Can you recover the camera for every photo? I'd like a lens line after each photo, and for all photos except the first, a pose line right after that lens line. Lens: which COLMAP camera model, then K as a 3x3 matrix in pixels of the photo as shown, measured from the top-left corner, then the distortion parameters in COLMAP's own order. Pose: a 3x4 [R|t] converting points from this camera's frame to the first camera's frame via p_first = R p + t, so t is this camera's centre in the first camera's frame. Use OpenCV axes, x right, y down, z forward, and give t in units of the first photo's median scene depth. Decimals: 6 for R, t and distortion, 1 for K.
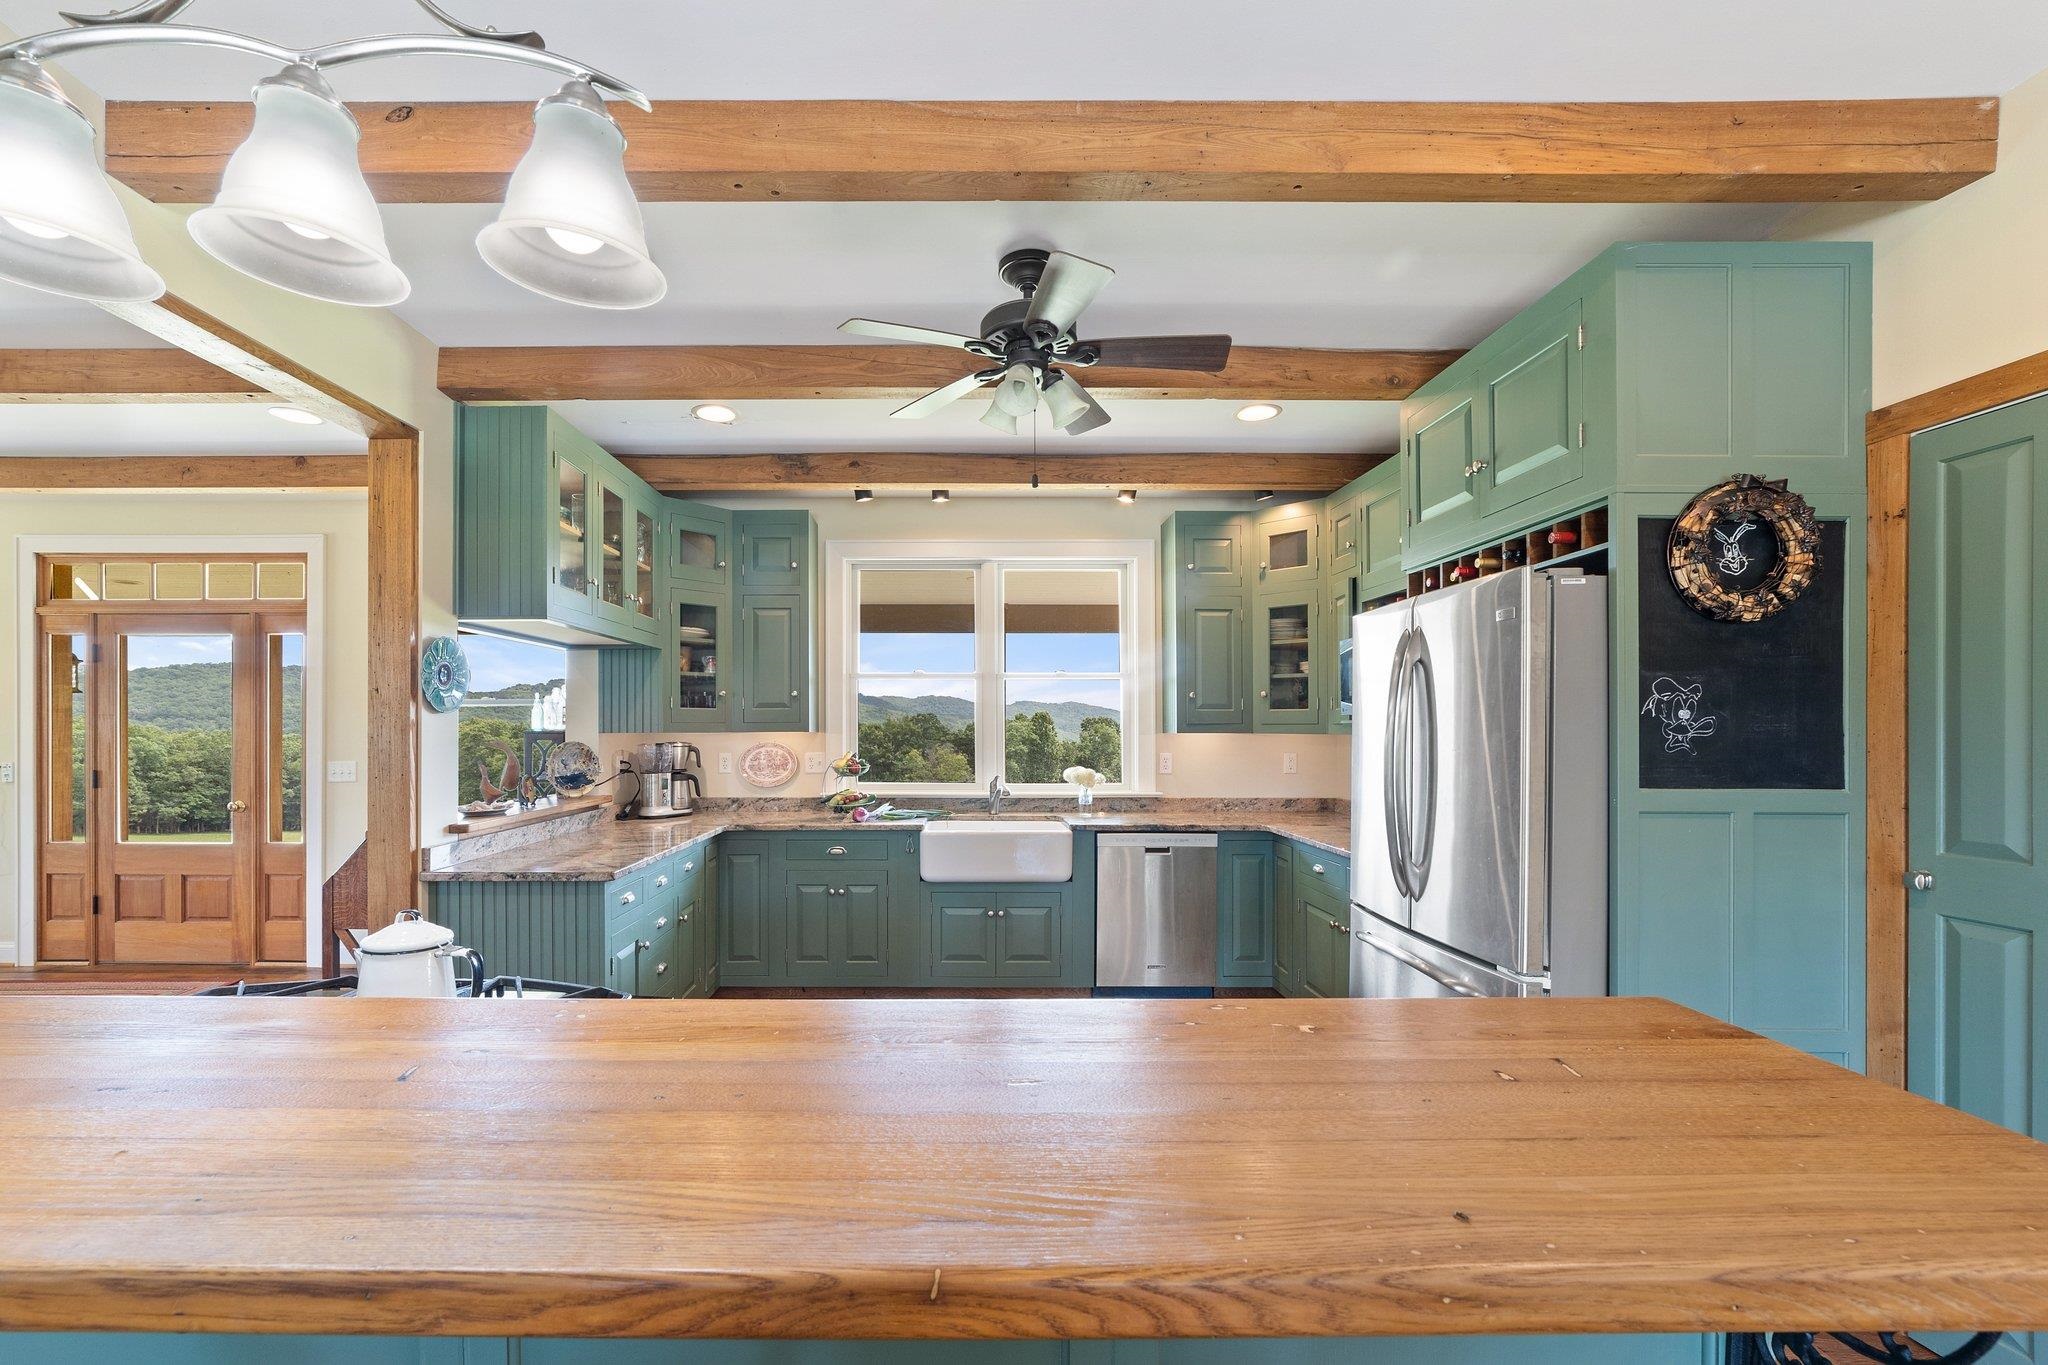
lens RADIAL K [[811.3, 0, 944.9], [0, 811.3, 719.6], [0, 0, 1]] dist [-0.000308, 0.000023]
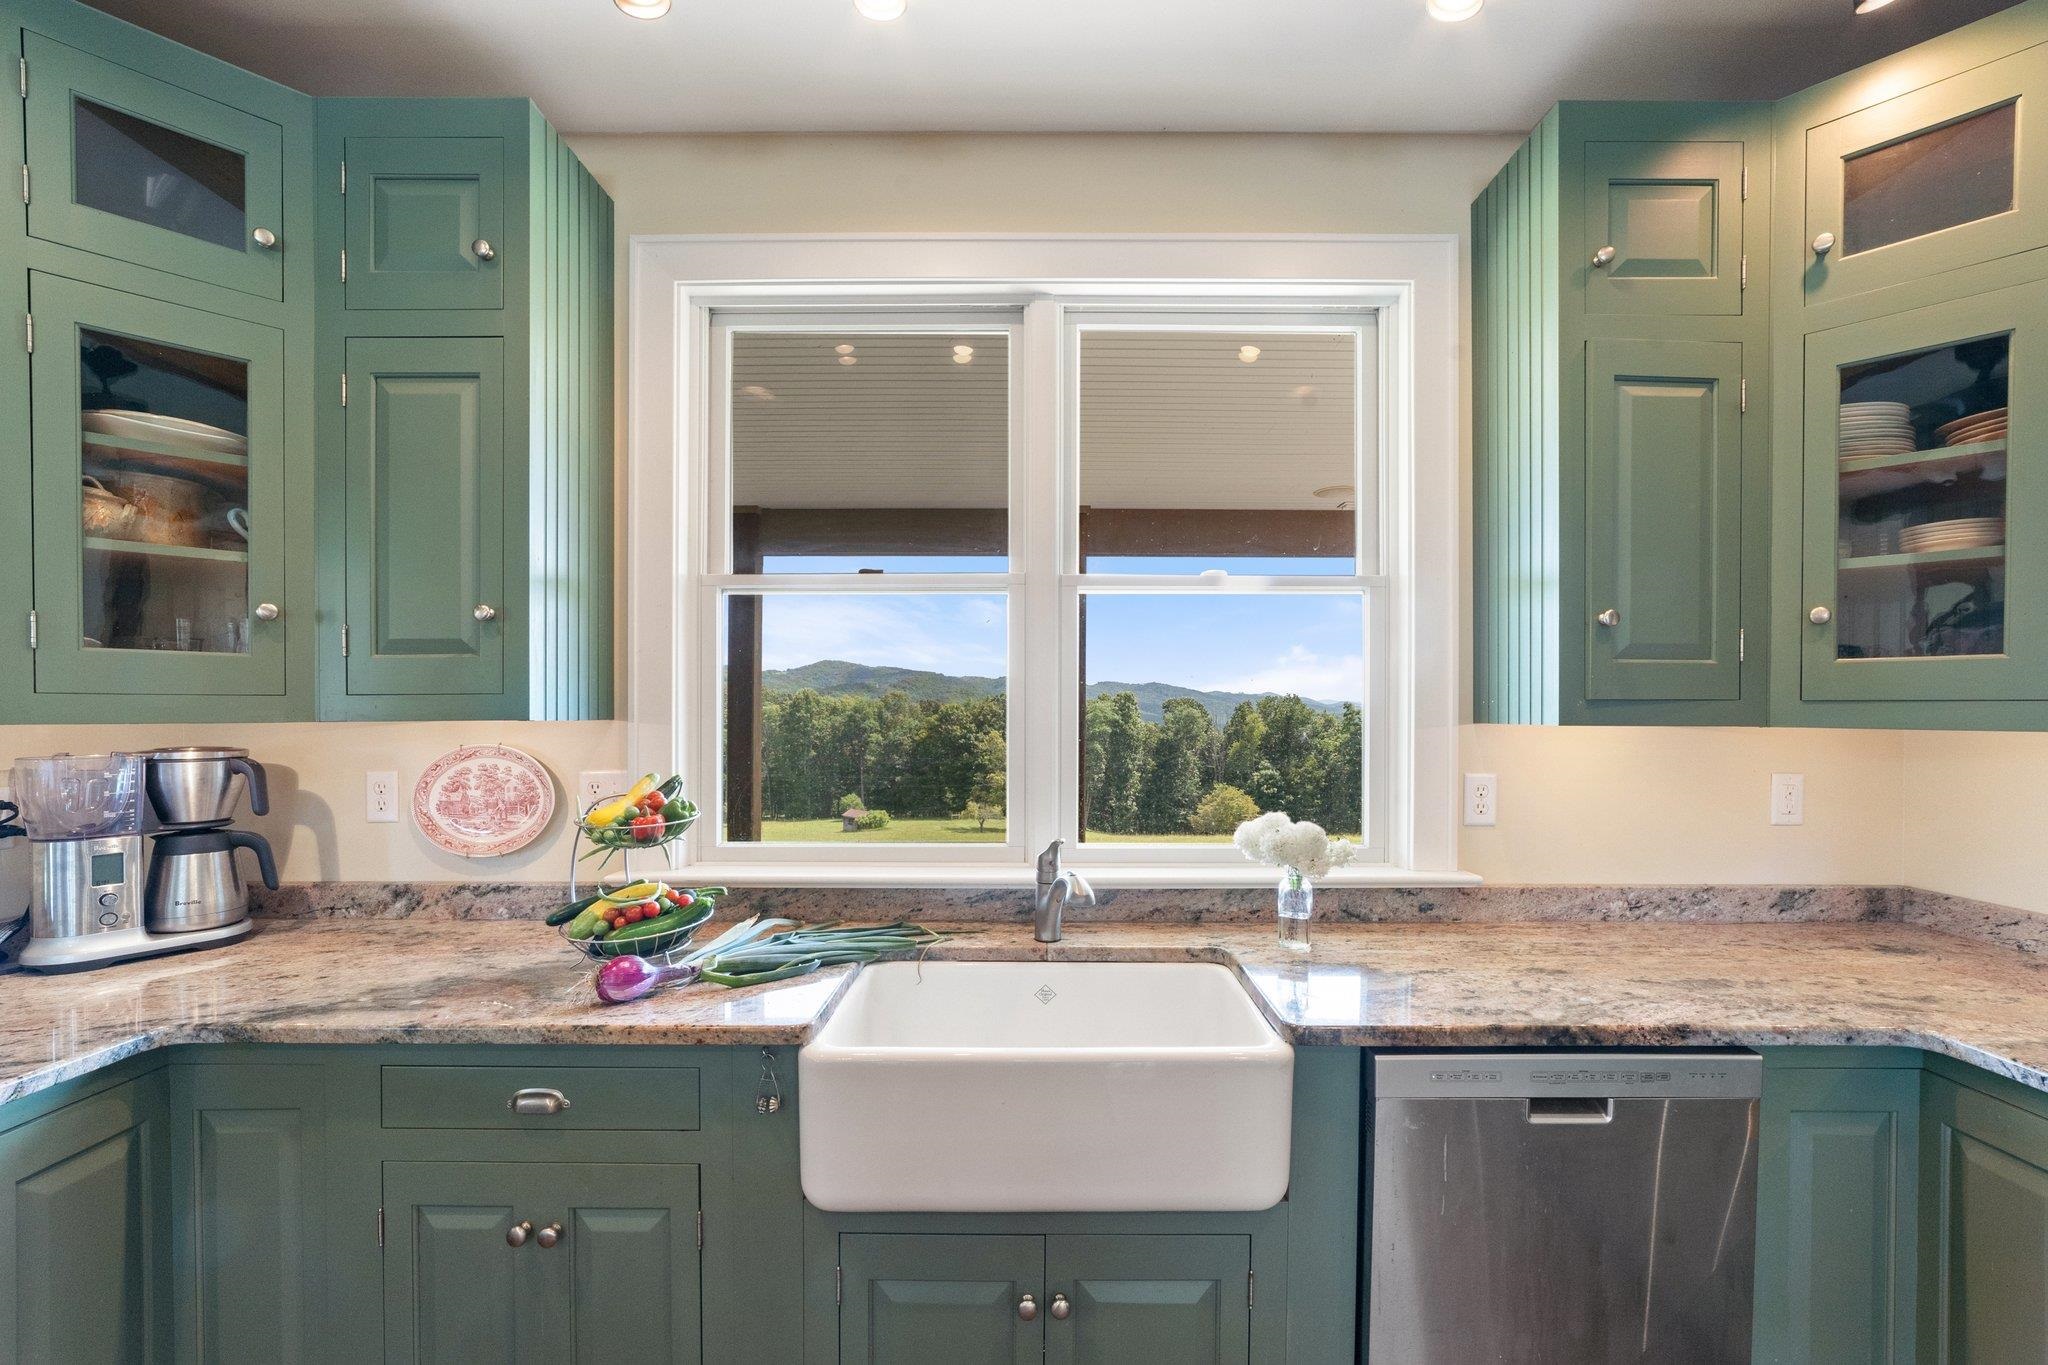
lens RADIAL K [[819.6, 0, 1035.1], [0, 819.6, 715.8], [0, 0, 1]] dist [-0.000984, -0.000050]
pose [[0.999959, 0.001506, 0.008969, 0.051164], [-0.001682, 0.999805, 0.019688, 0.005304], [-0.008937, -0.019702, 0.999766, 0.628301]]
